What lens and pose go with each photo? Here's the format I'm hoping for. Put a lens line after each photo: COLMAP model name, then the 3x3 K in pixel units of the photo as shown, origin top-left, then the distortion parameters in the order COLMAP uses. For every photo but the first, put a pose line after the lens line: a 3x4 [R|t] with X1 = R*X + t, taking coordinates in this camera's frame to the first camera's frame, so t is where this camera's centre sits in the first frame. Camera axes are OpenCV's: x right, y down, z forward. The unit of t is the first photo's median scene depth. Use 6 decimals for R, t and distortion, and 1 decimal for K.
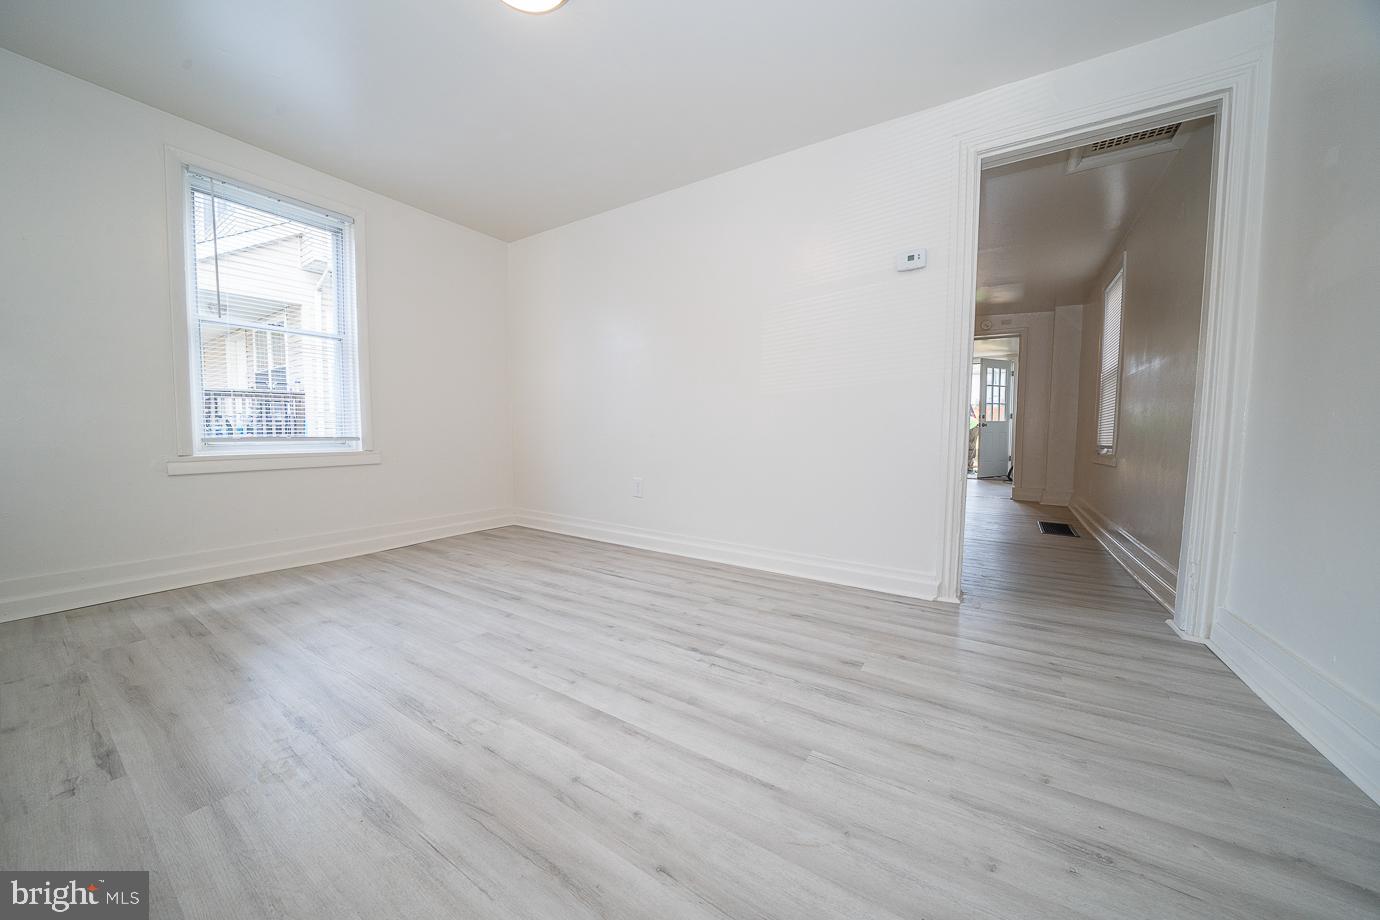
lens RADIAL K [[477.6, 0, 692.3], [0, 477.6, 461.3], [0, 0, 1]] dist [-0.029112, 0.003760]
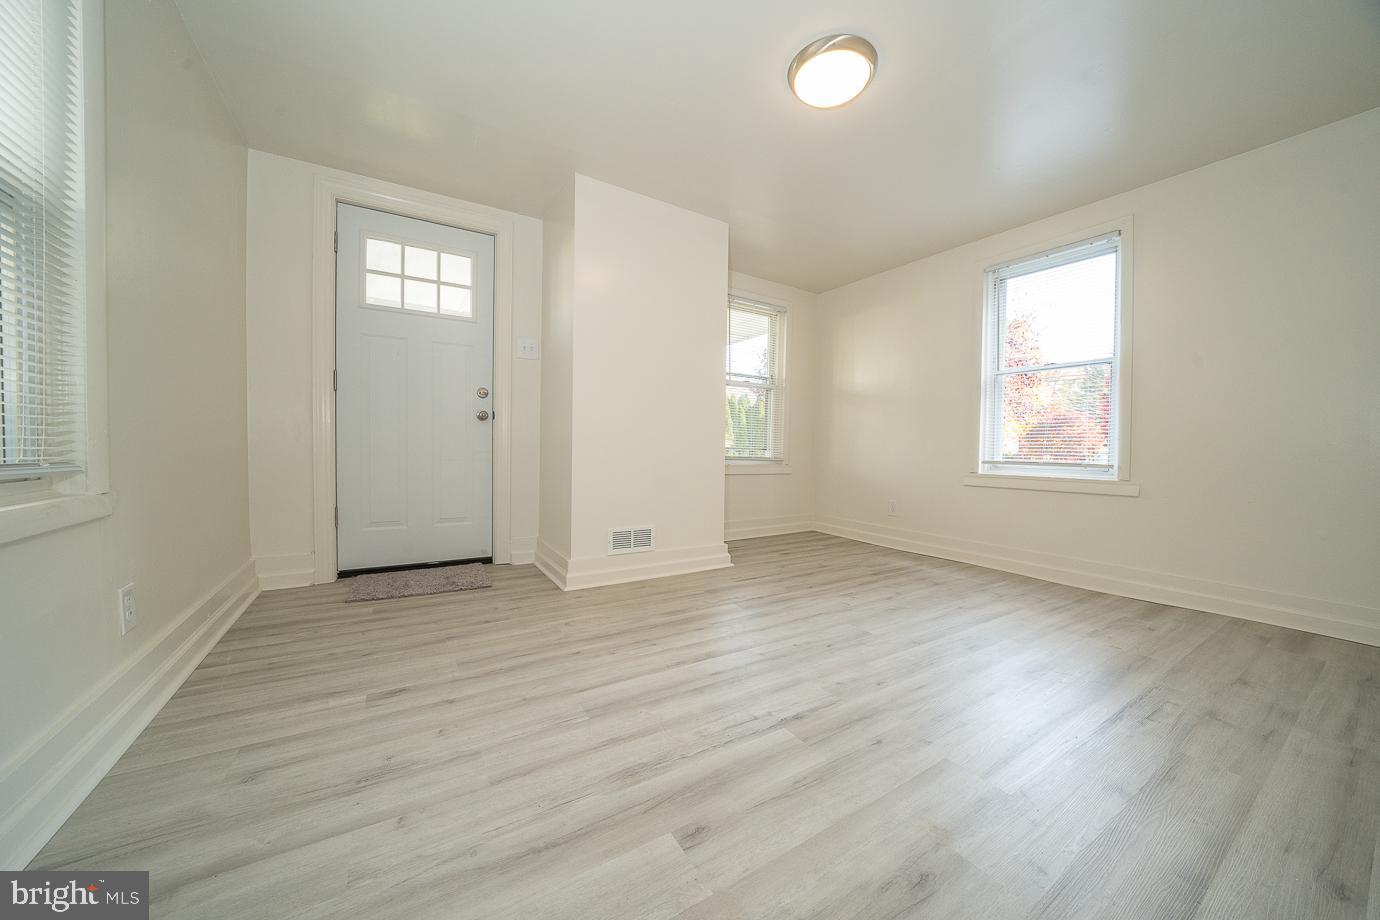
lens RADIAL K [[477.6, 0, 692.3], [0, 477.6, 461.3], [0, 0, 1]] dist [-0.029112, 0.003760]
pose [[-0.424852, 0.015136, -0.905136, 0.912287], [-0.071068, 0.996217, 0.050017, -0.088474], [0.902469, 0.085576, -0.422169, 1.260085]]
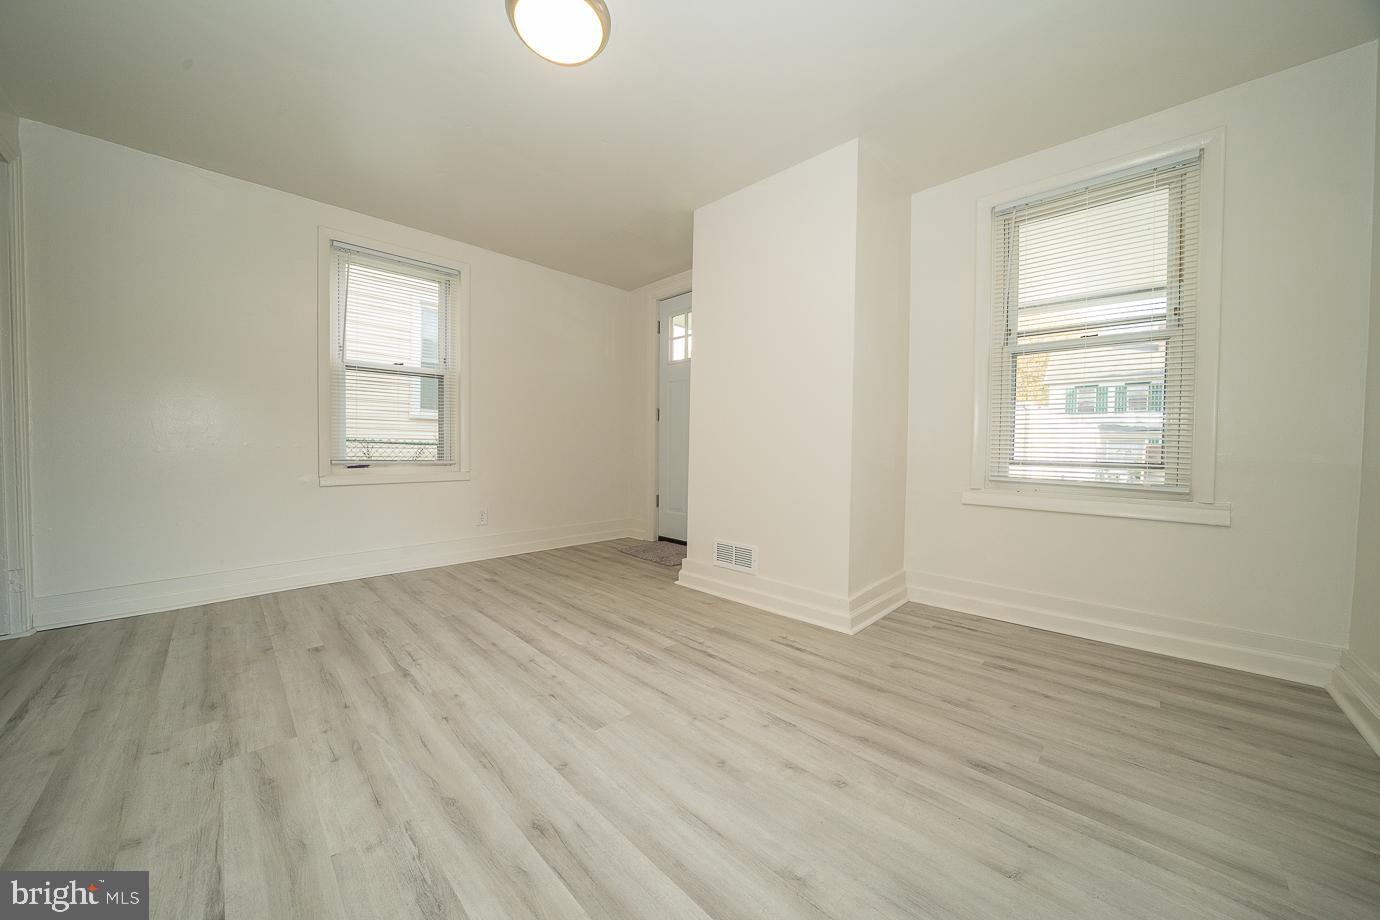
lens RADIAL K [[477.6, 0, 692.3], [0, 477.6, 461.3], [0, 0, 1]] dist [-0.029112, 0.003760]
pose [[-0.979790, -0.022761, 0.198731, -0.877808], [-0.005682, 0.996271, 0.086092, -0.174105], [-0.199950, 0.083223, -0.976265, 2.019396]]
